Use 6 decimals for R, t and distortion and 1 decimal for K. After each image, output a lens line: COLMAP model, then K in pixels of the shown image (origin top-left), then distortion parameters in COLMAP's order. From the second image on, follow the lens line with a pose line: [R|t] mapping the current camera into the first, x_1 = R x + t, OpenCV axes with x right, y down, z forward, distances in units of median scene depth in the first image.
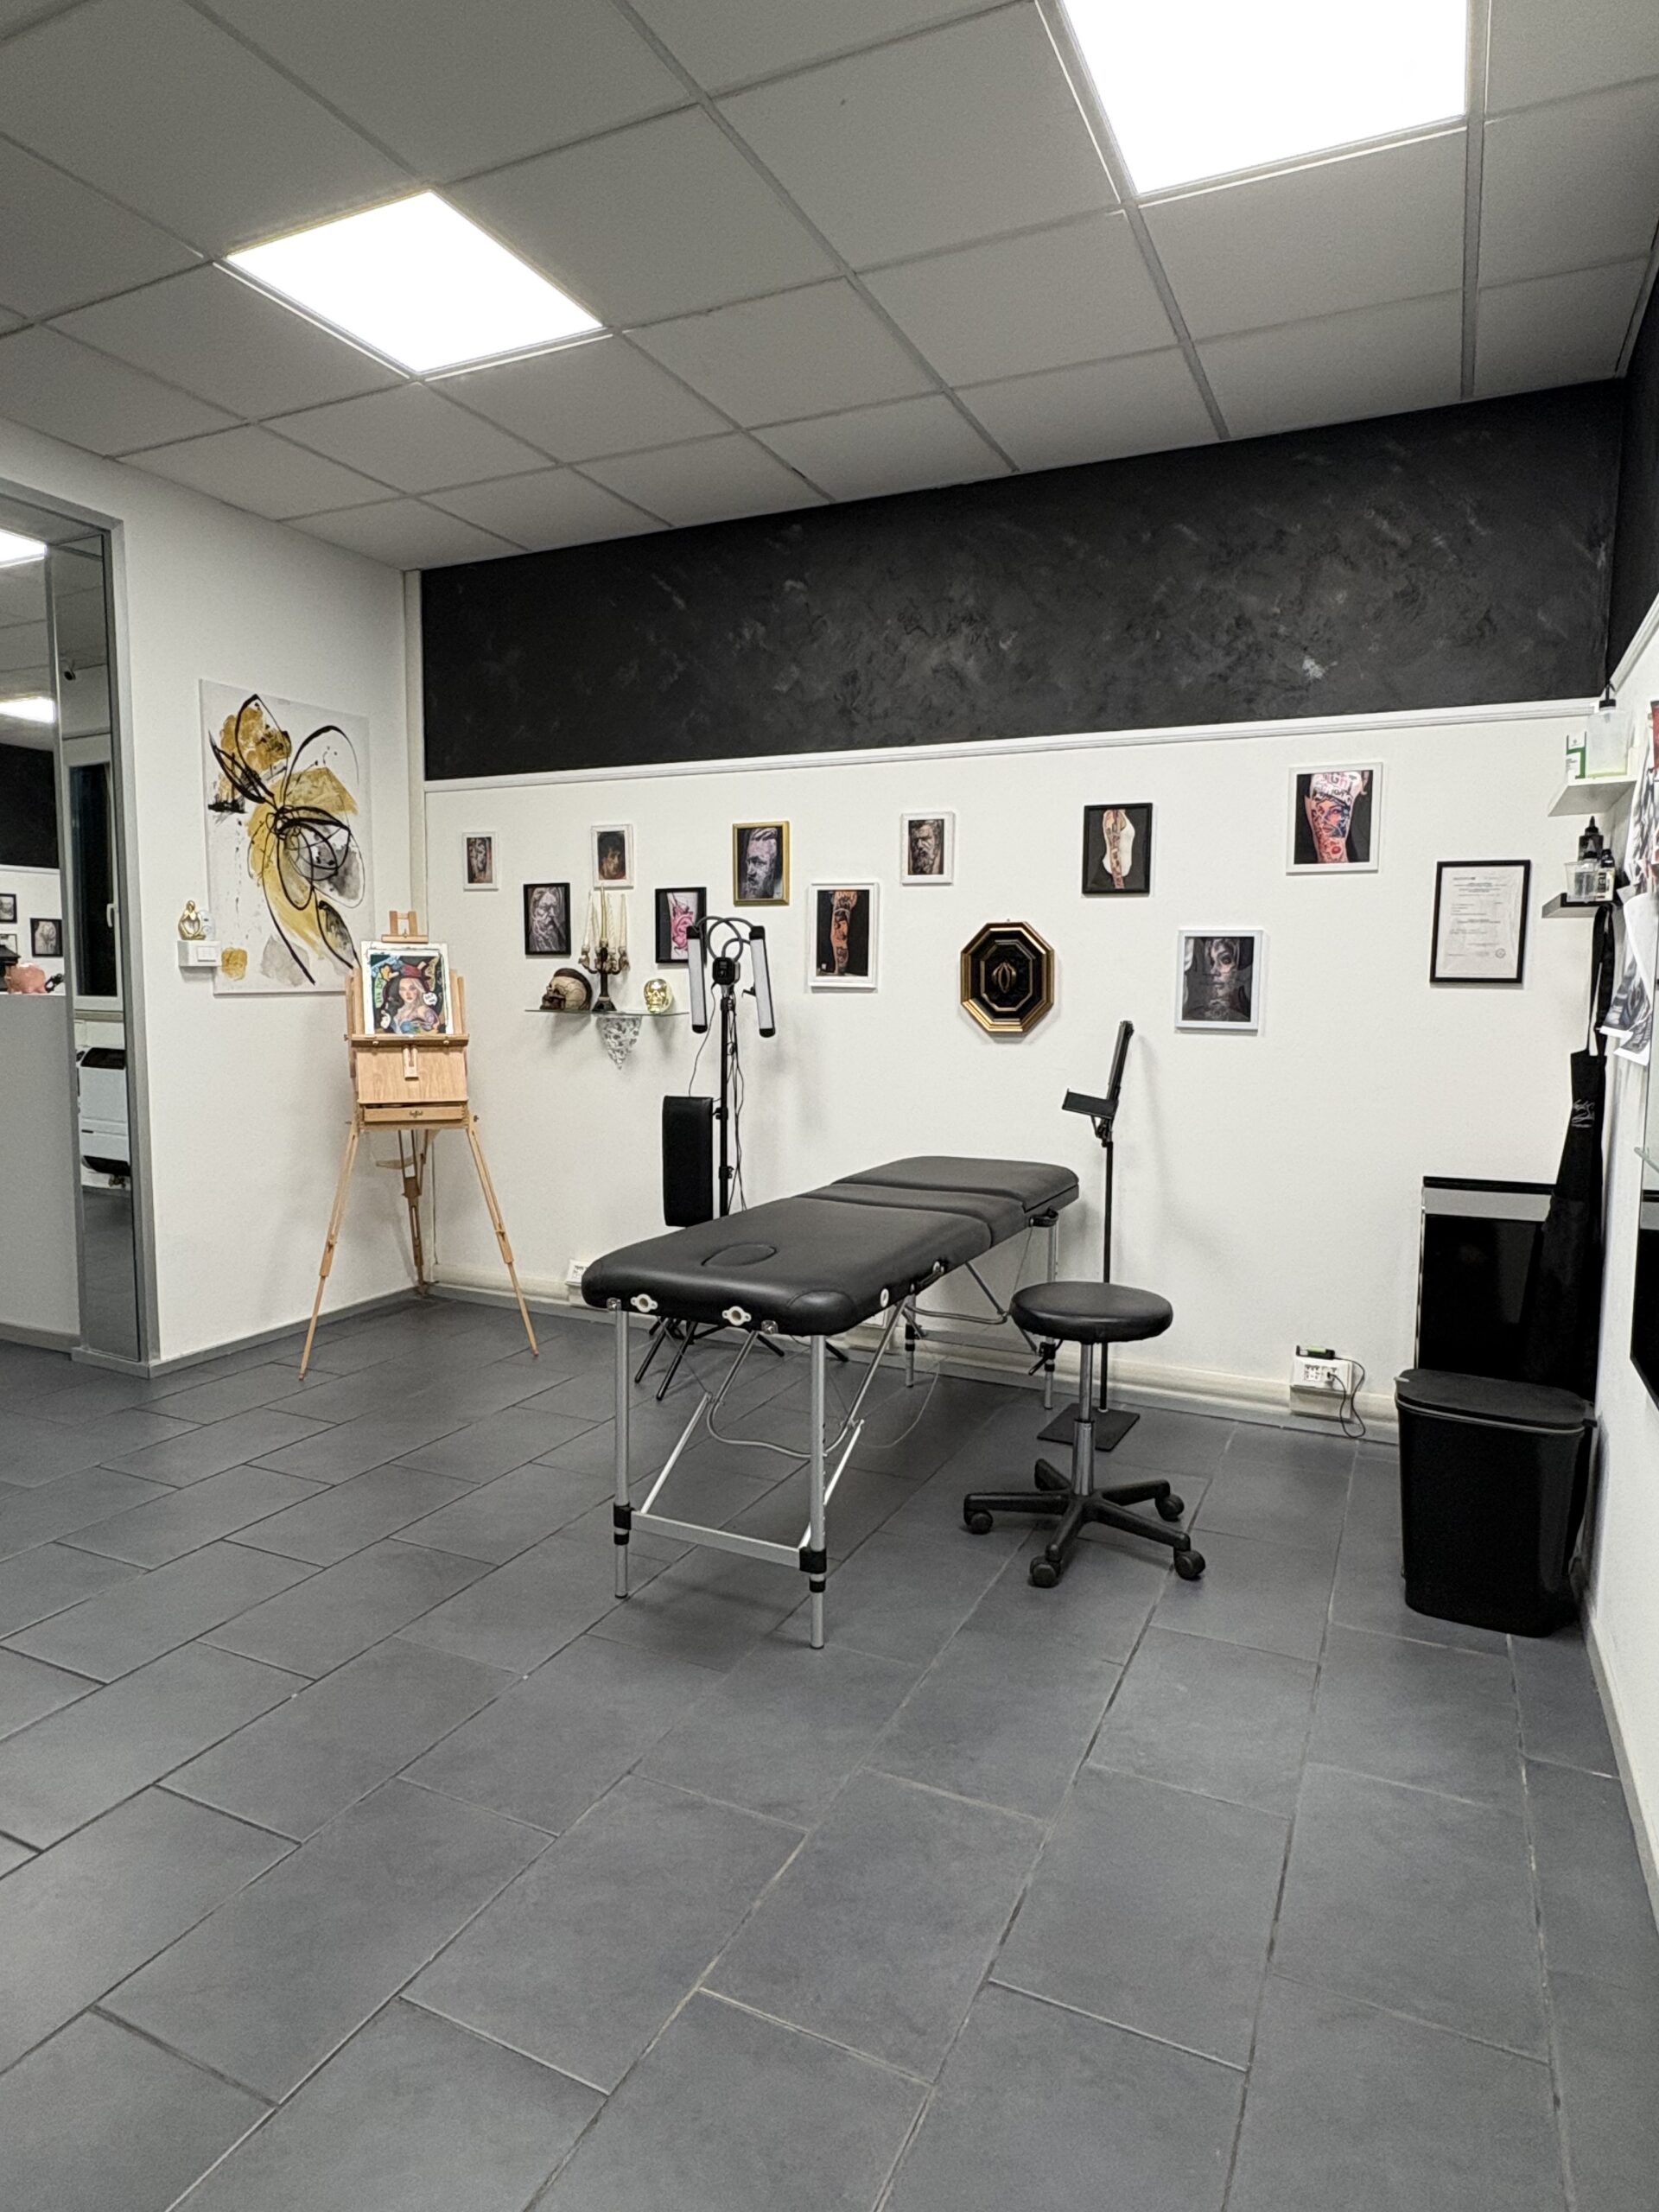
lens RADIAL K [[1260.4, 0, 827.8], [0, 1260.4, 1110.1], [0, 0, 1]] dist [0.001934, 0.000874]
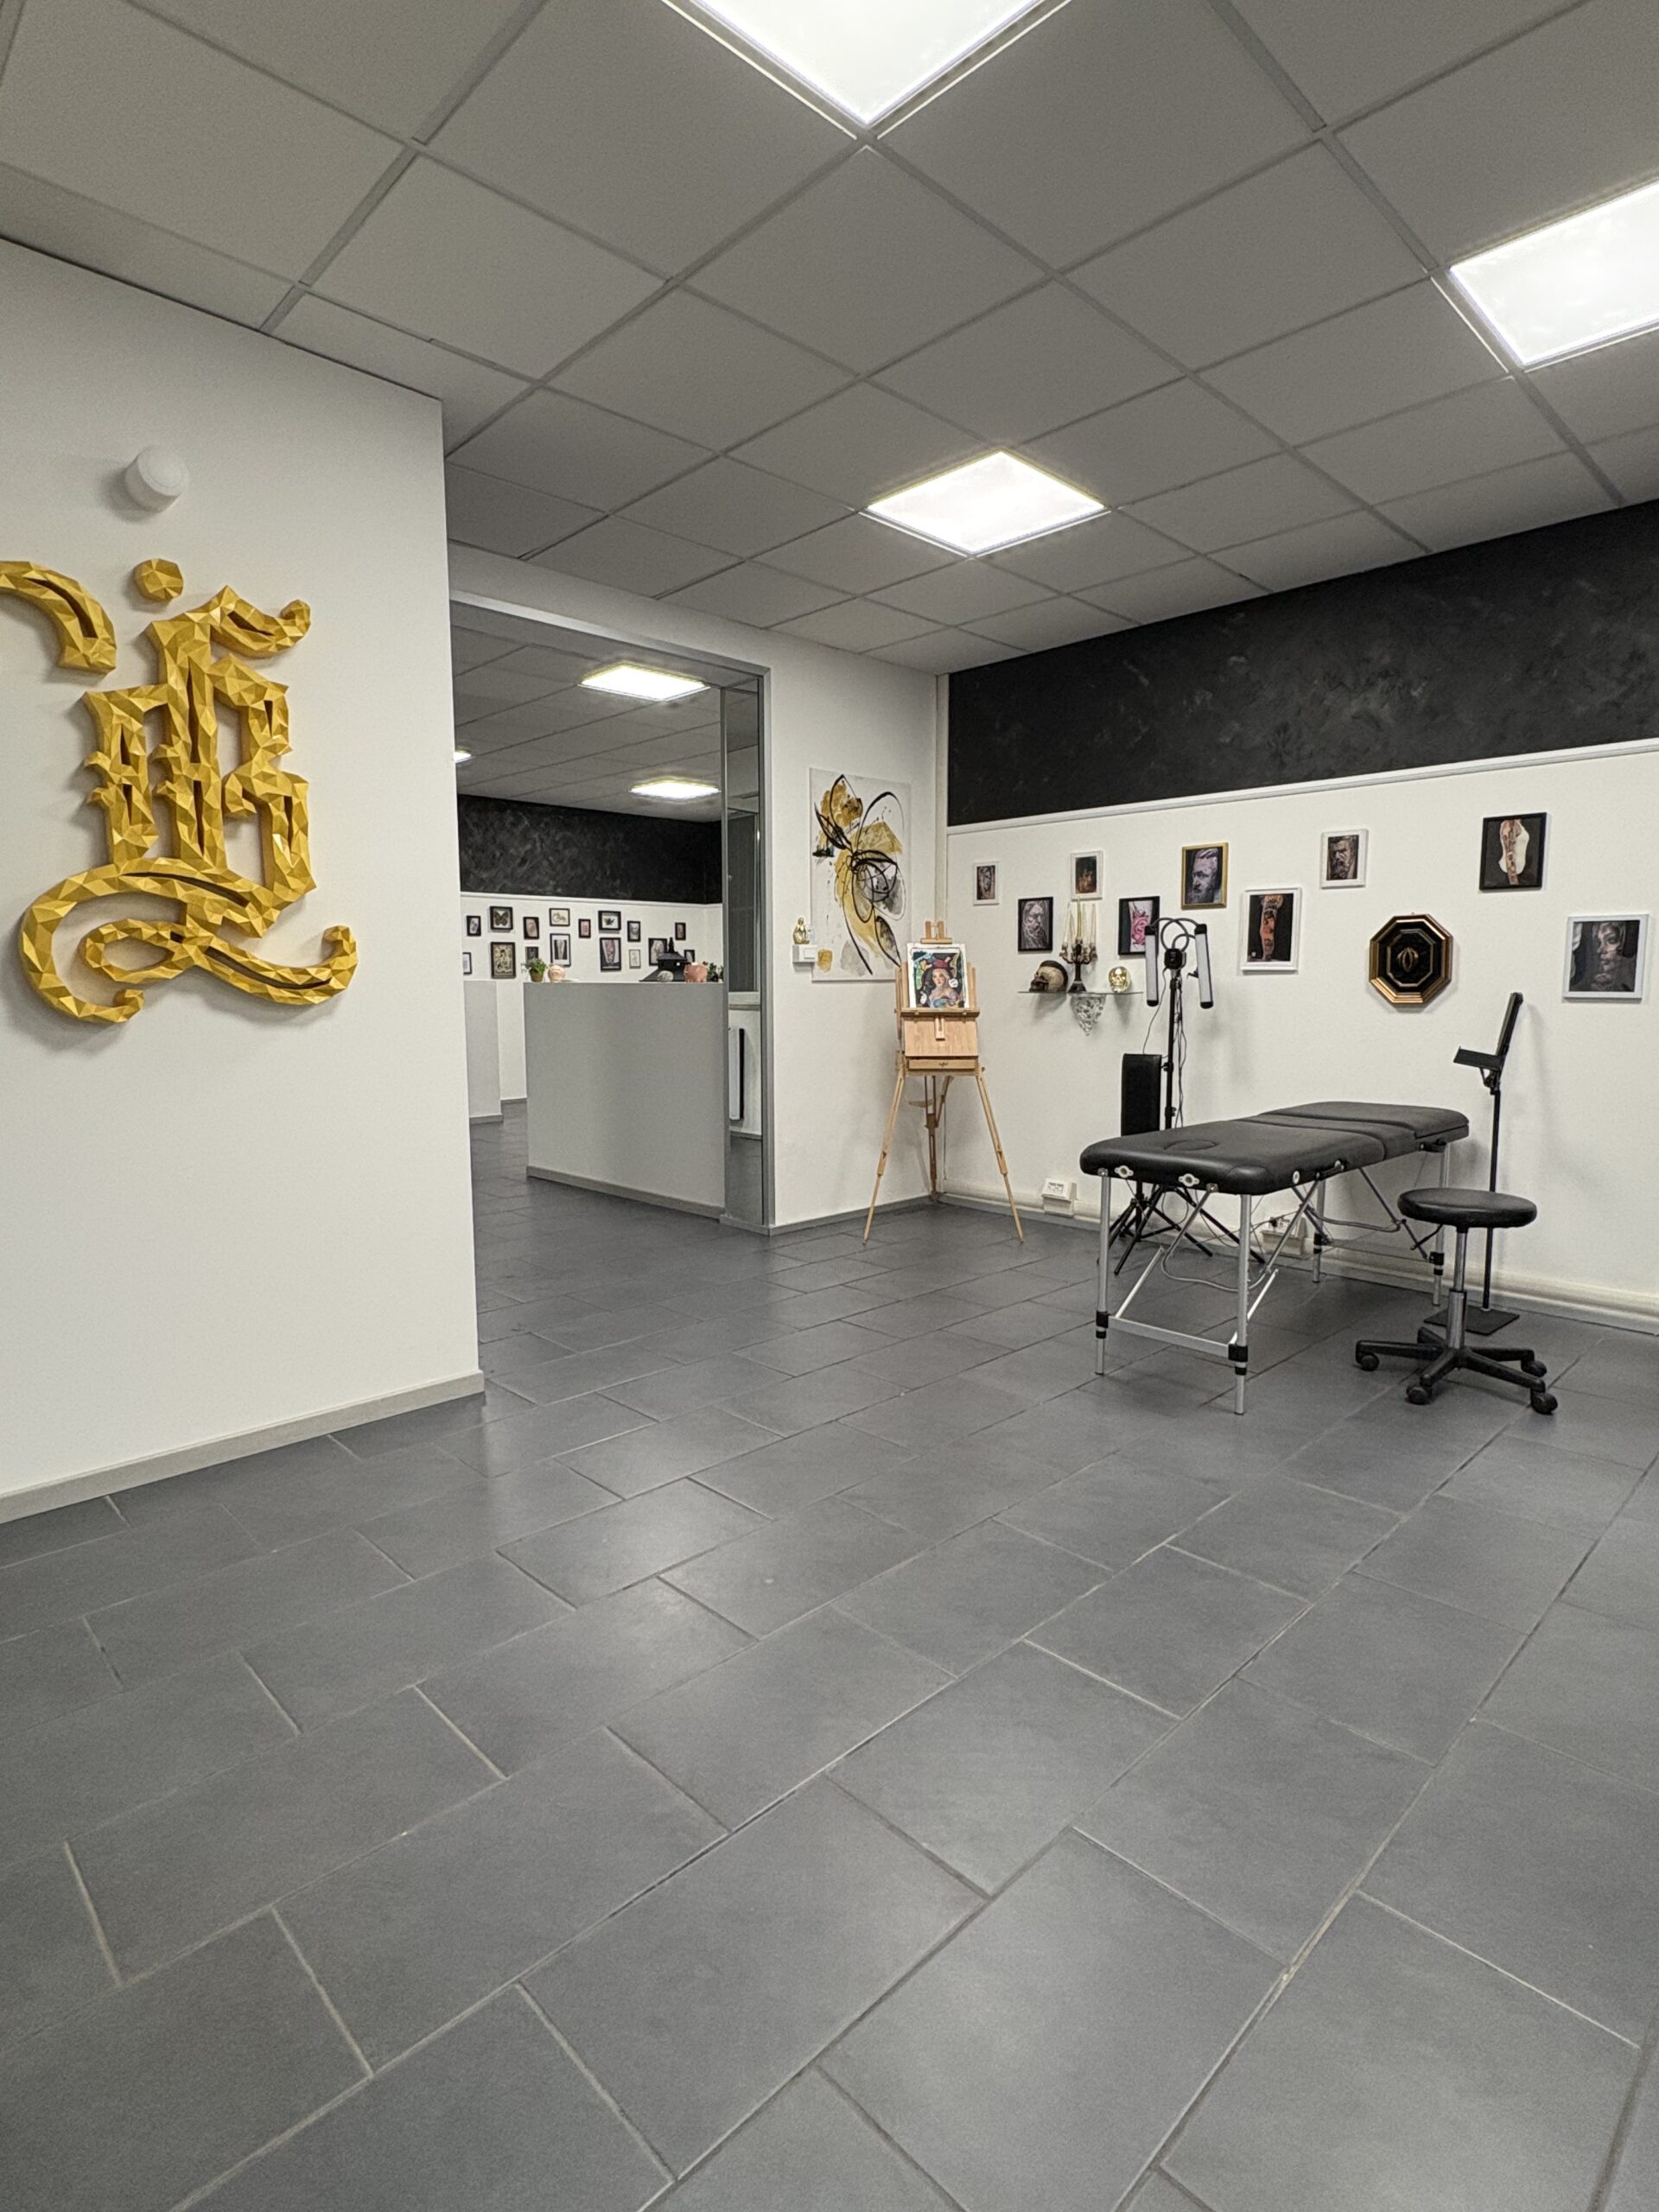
lens RADIAL K [[1134.7, 0, 840.3], [0, 1134.7, 1109.0], [0, 0, 1]] dist [0.000675, 0.000212]
pose [[0.941377, 0.026375, -0.336324, -0.007022], [-0.025255, 0.999651, 0.007704, 0.049495], [0.336410, 0.001241, 0.941715, -0.252700]]
